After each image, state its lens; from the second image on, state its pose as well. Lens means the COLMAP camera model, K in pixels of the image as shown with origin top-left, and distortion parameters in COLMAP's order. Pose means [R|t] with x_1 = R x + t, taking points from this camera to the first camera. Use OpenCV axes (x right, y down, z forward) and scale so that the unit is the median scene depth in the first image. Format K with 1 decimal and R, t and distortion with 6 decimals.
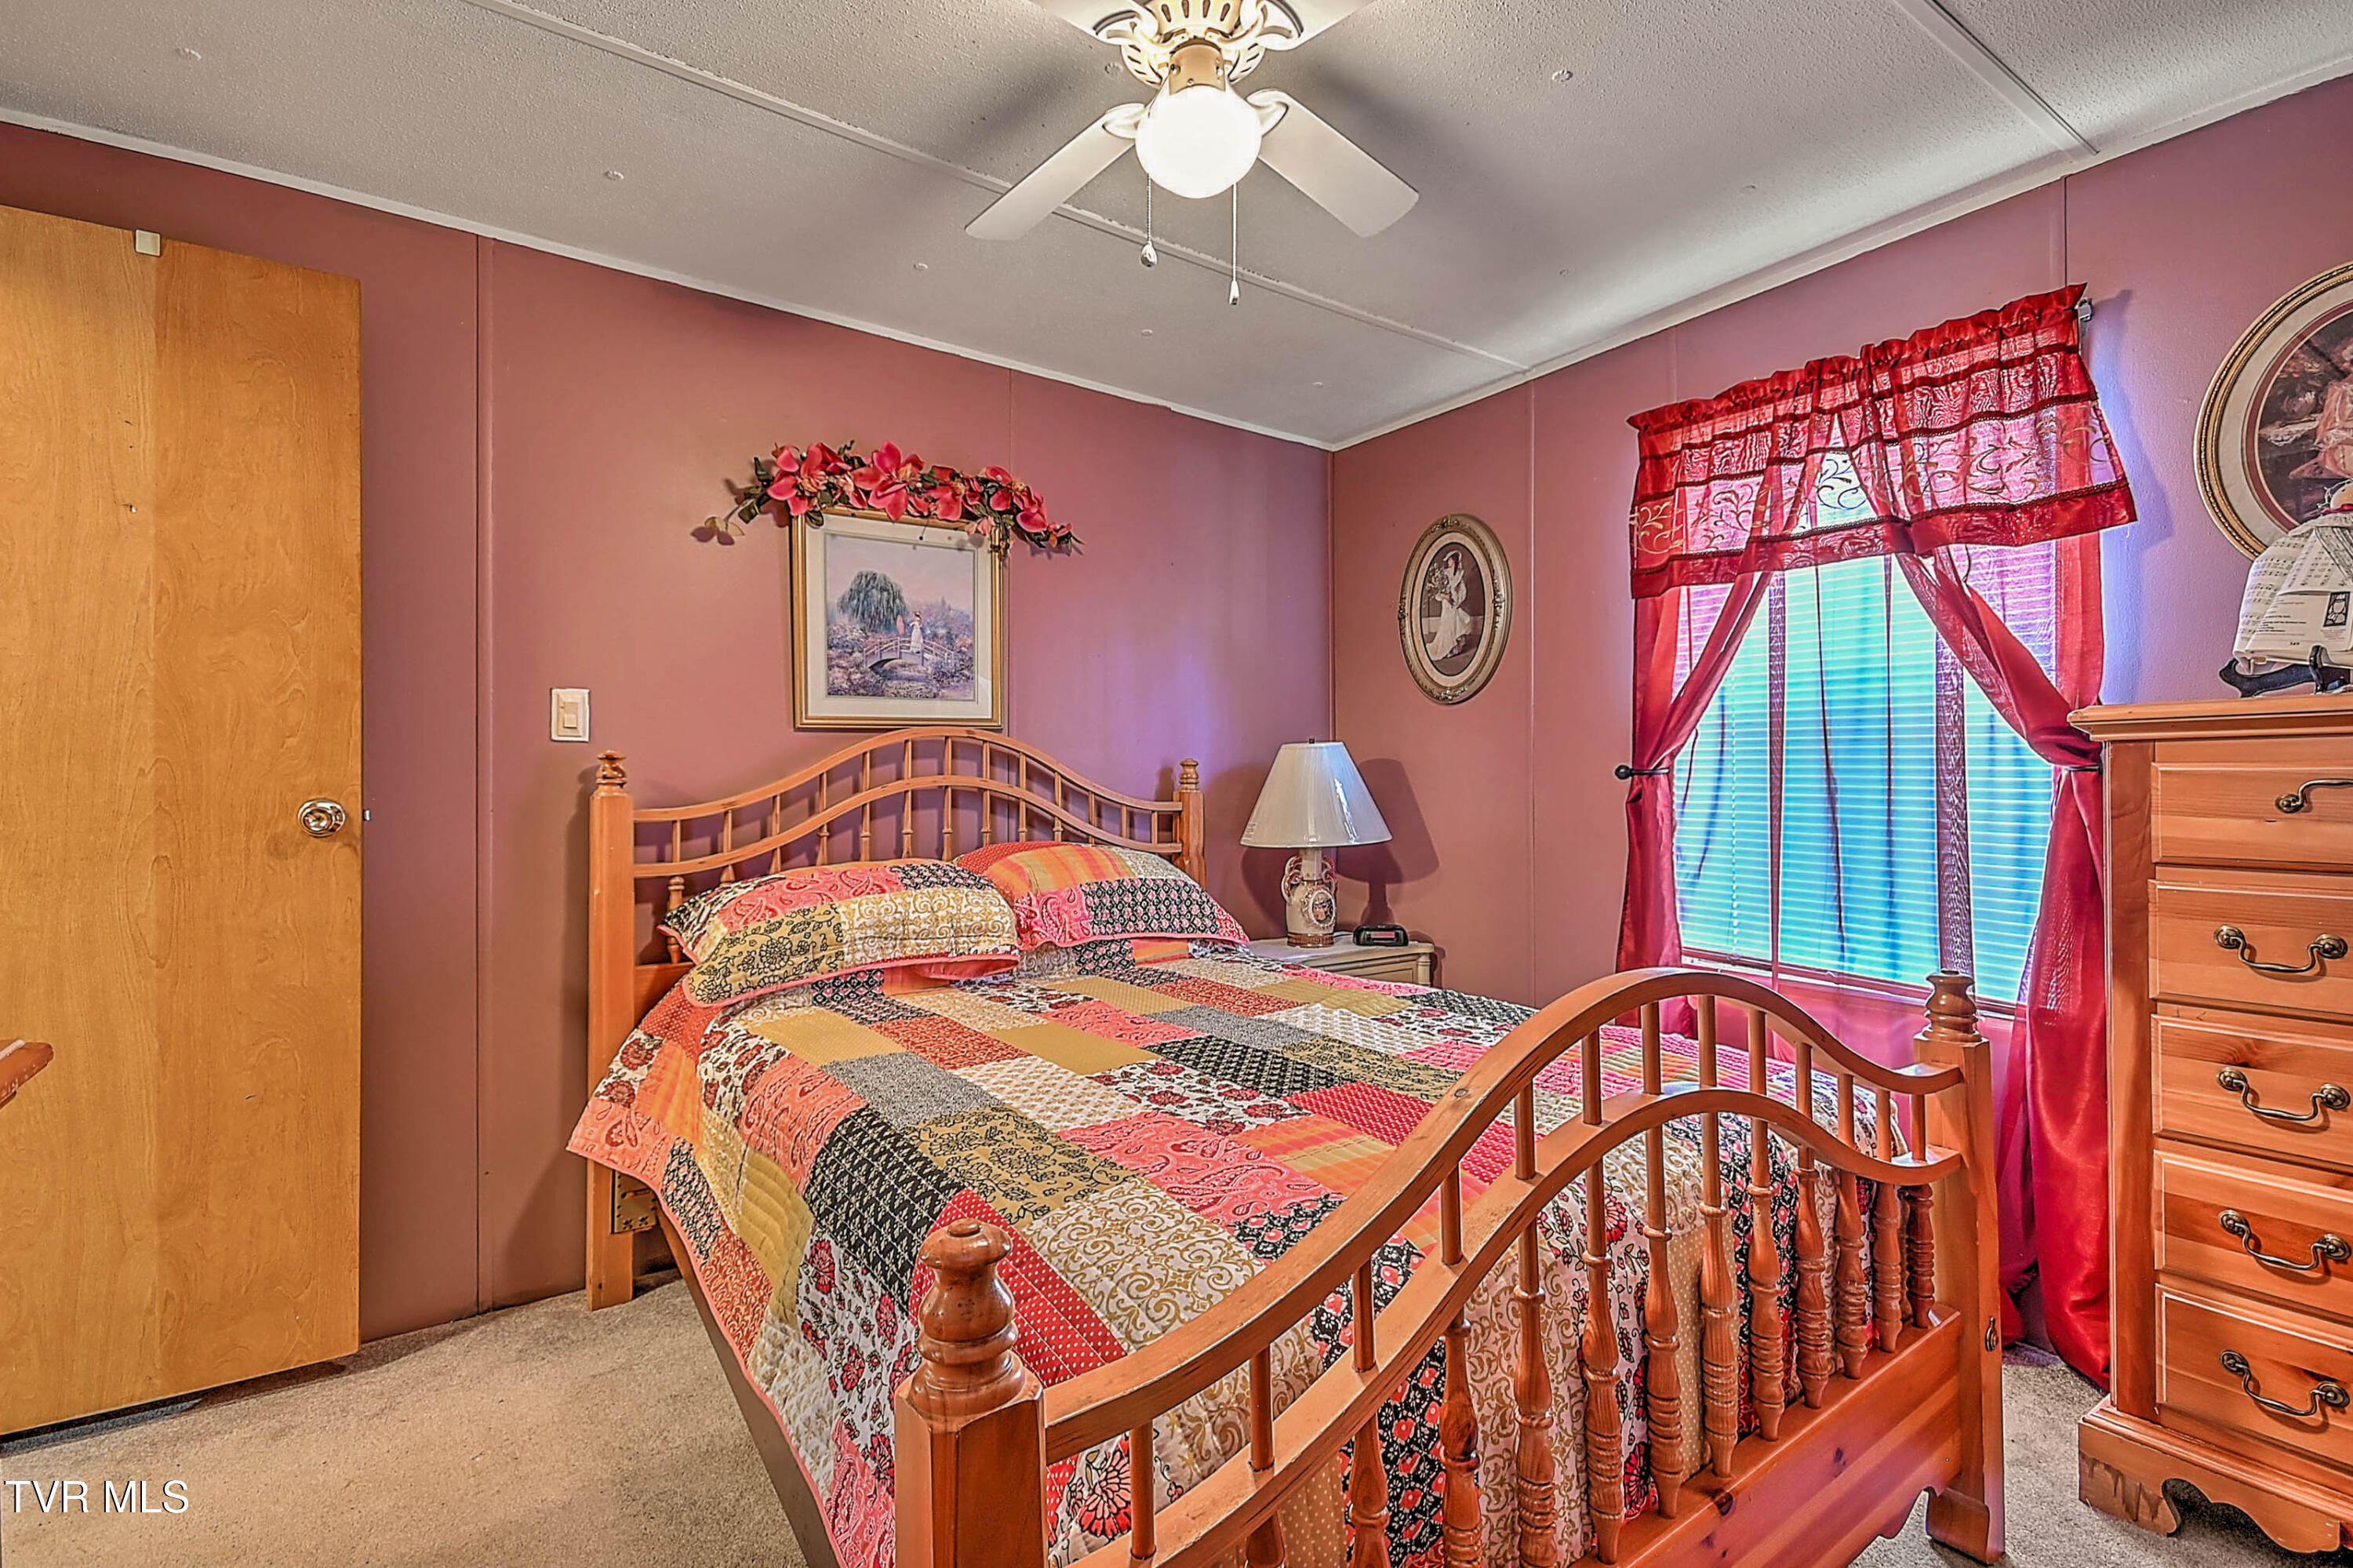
lens RADIAL K [[1070.2, 0, 1175.3], [0, 1070.2, 782.9], [0, 0, 1]] dist [0.013231, -0.002901]
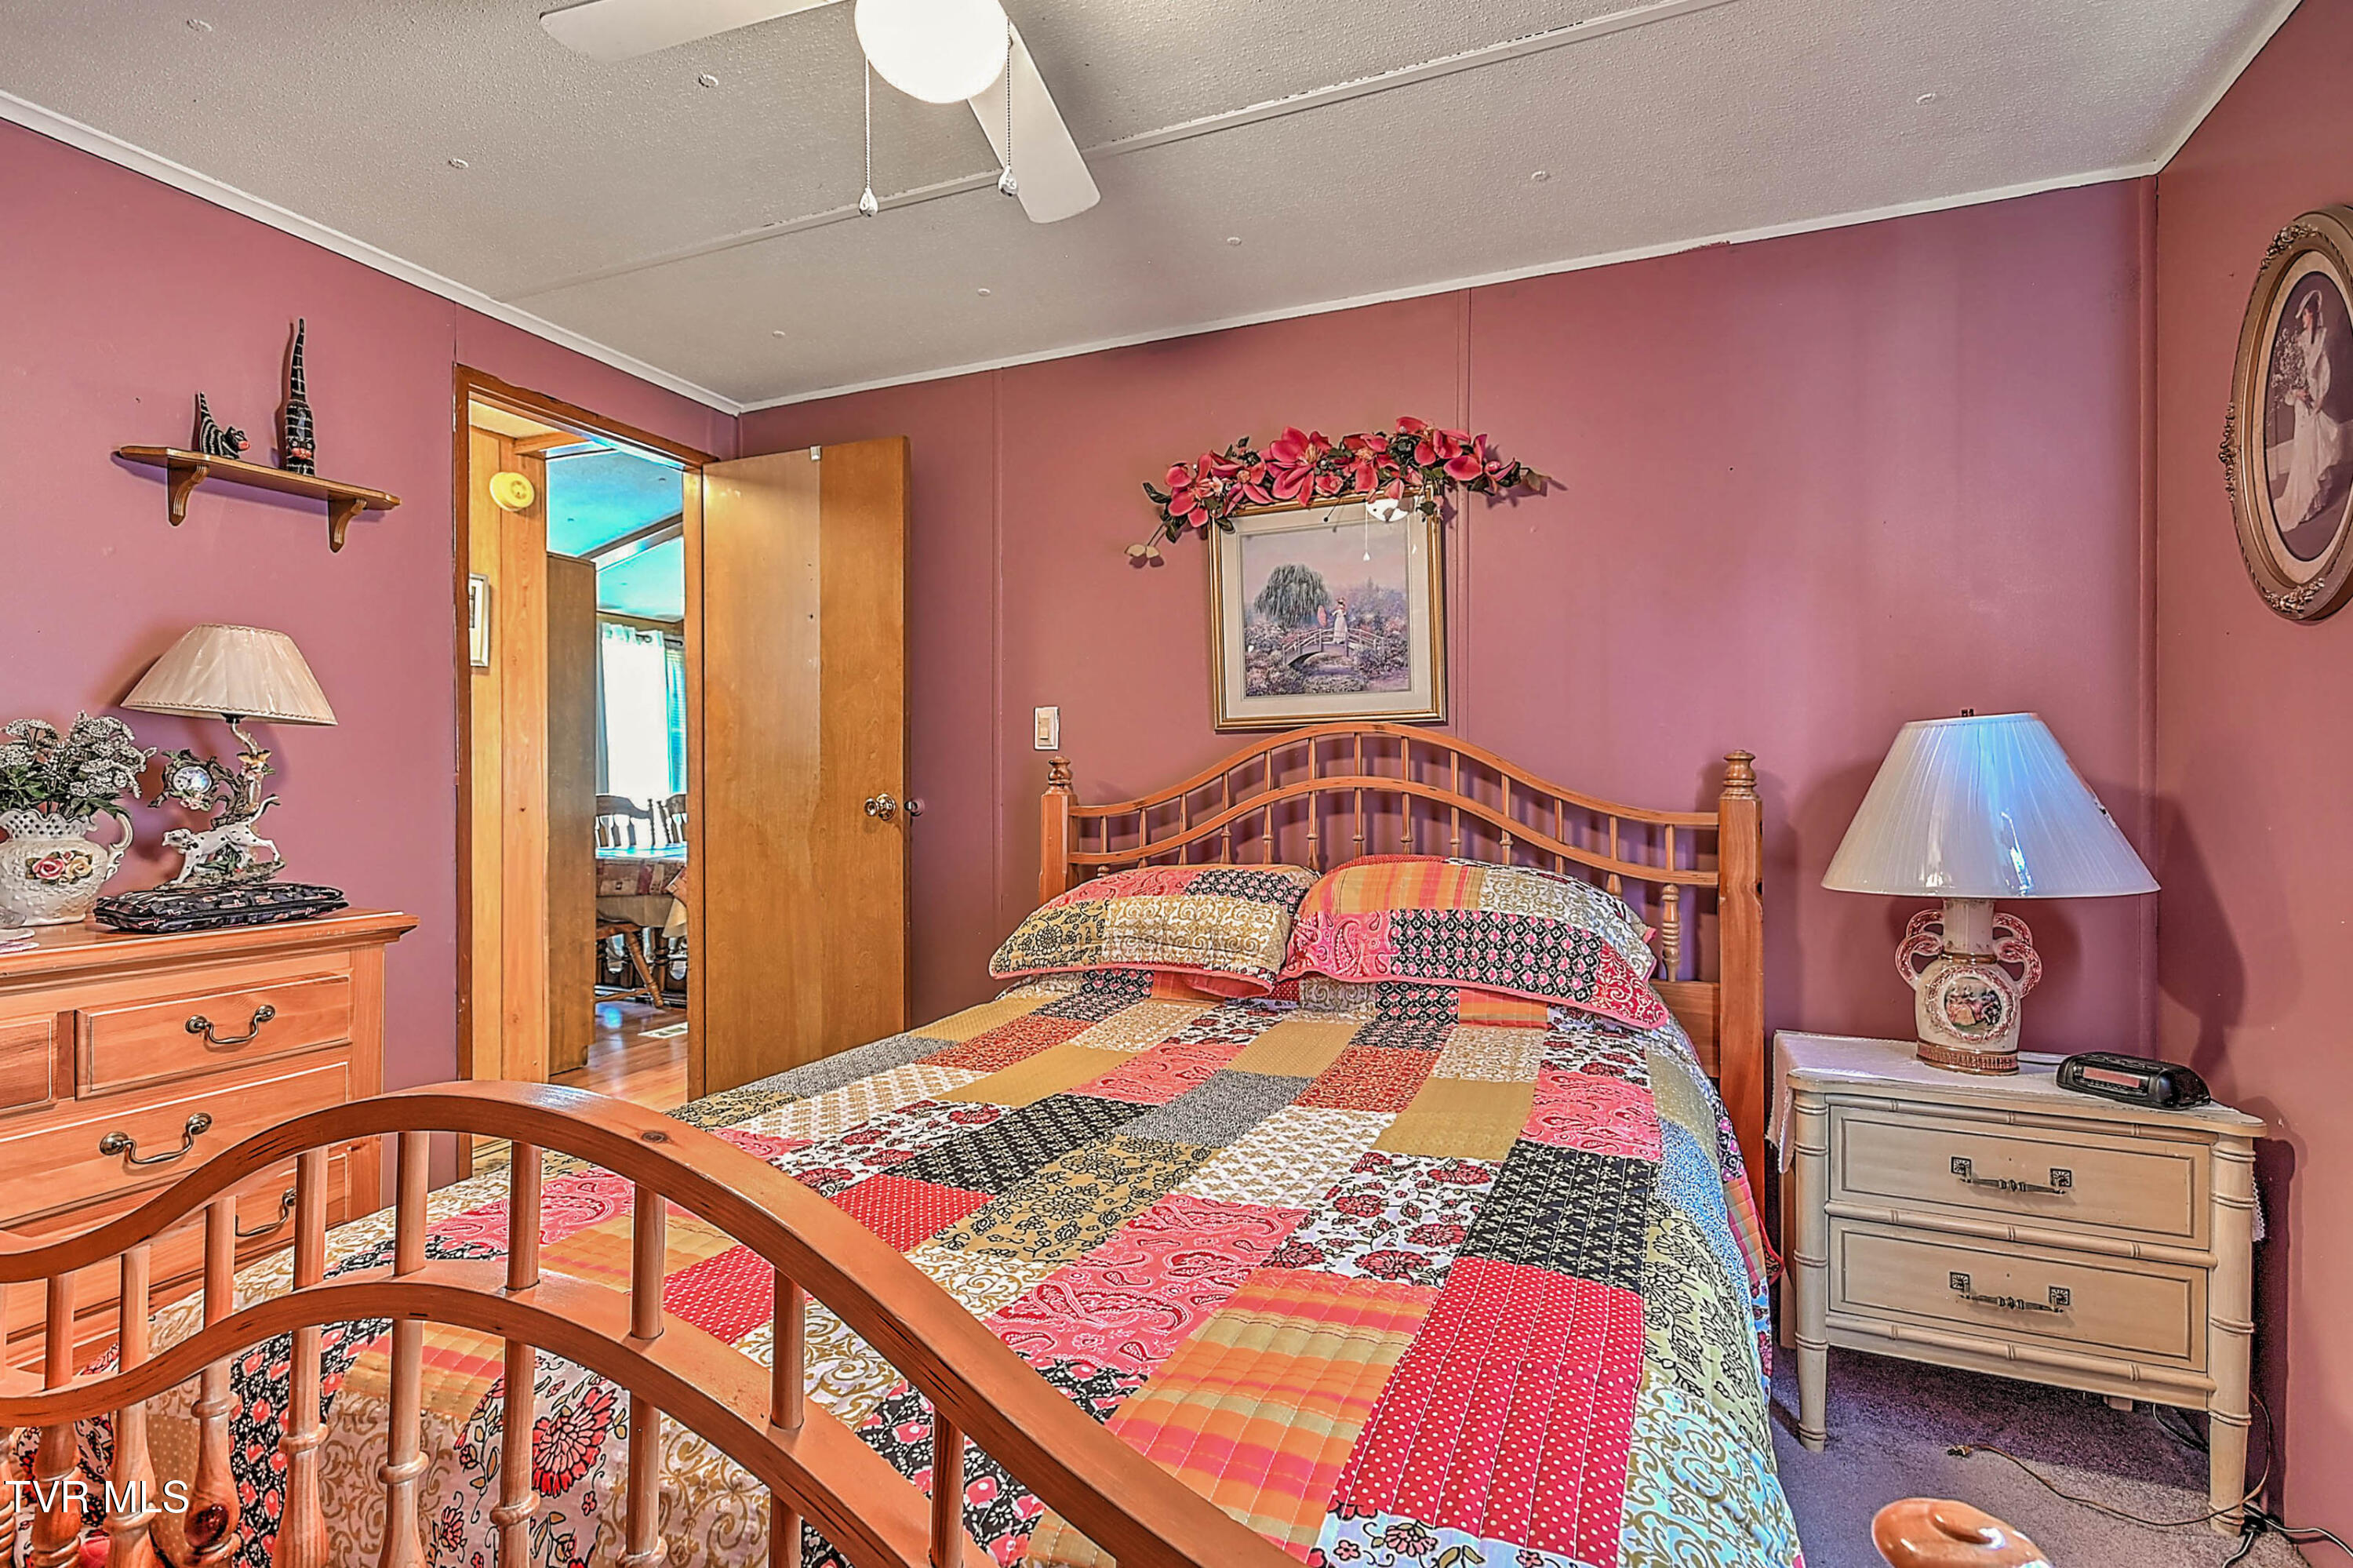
lens RADIAL K [[1070.2, 0, 1173.6], [0, 1070.2, 780.7], [0, 0, 1]] dist [0.013231, -0.002901]
pose [[0.533431, 0.000262, -0.845843, 0.504354], [-0.002011, 0.999998, -0.000958, -0.002105], [0.845841, 0.002212, 0.533431, 0.420664]]
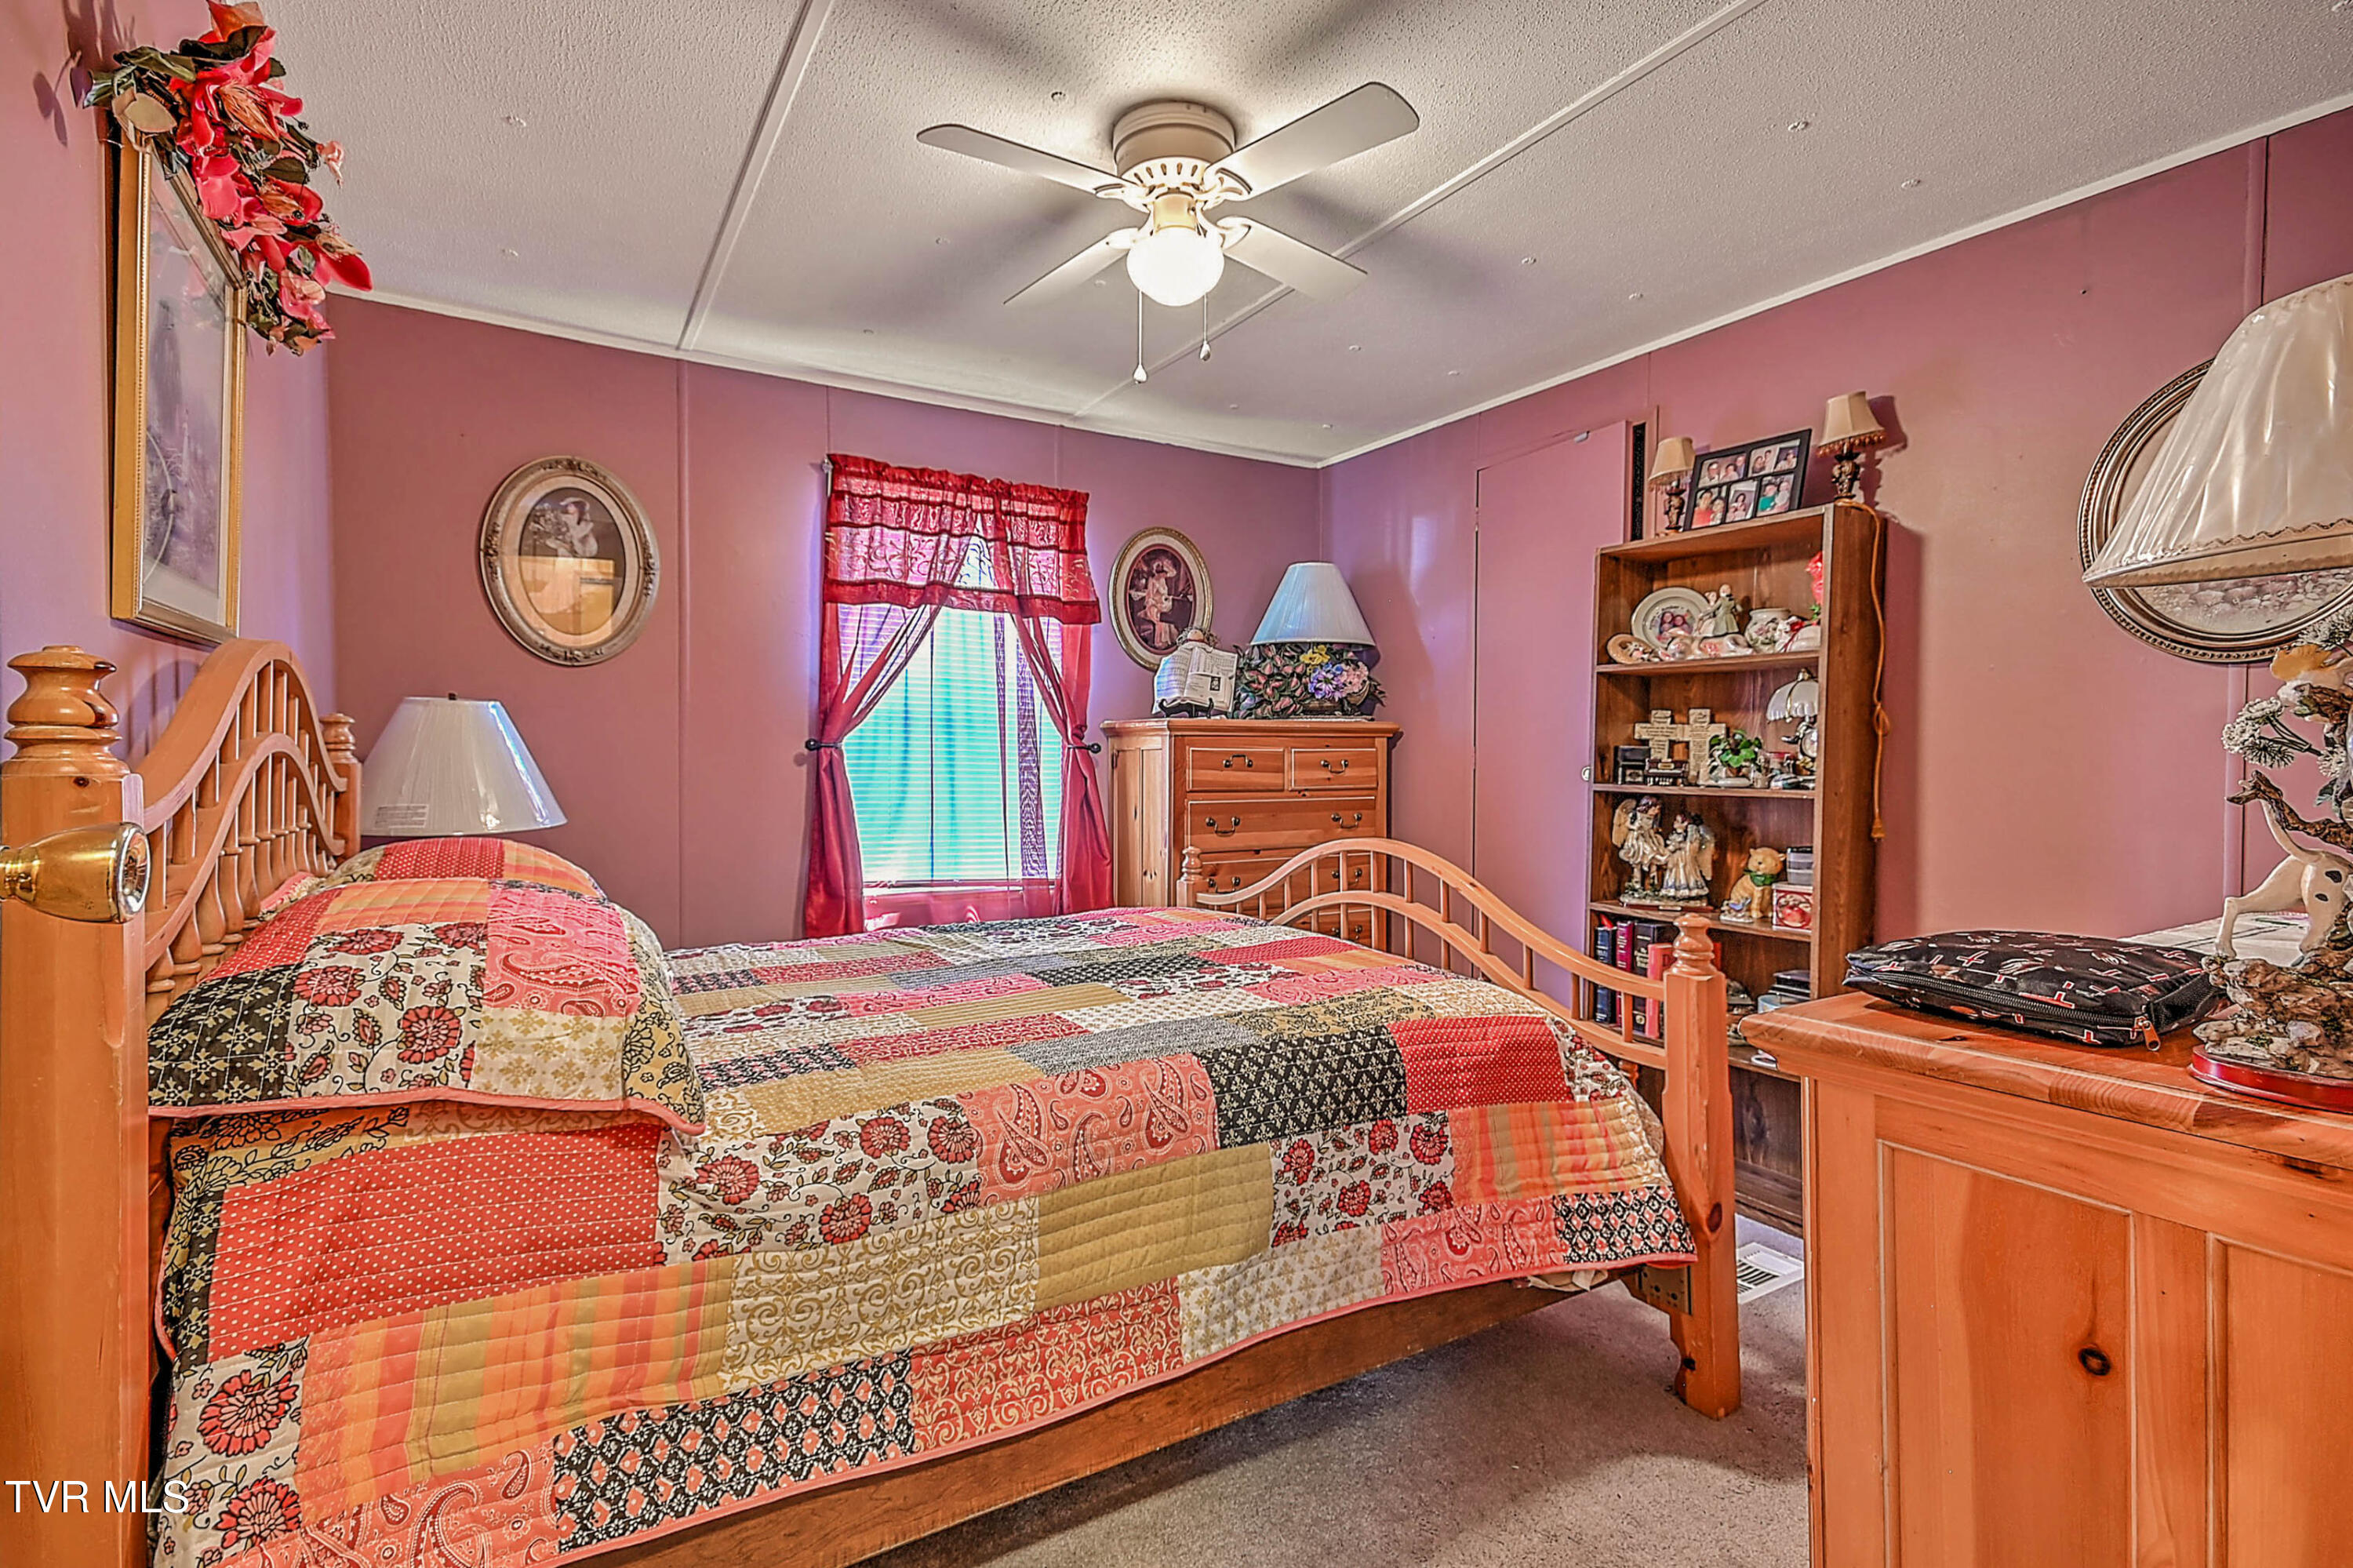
lens RADIAL K [[1070.2, 0, 1179.7], [0, 1070.2, 760.0], [0, 0, 1]] dist [0.013231, -0.002901]
pose [[0.052924, -0.001575, 0.998597, -0.798542], [-0.002187, 0.999996, 0.001694, 0.004416], [-0.998596, -0.002274, 0.052920, 0.562725]]
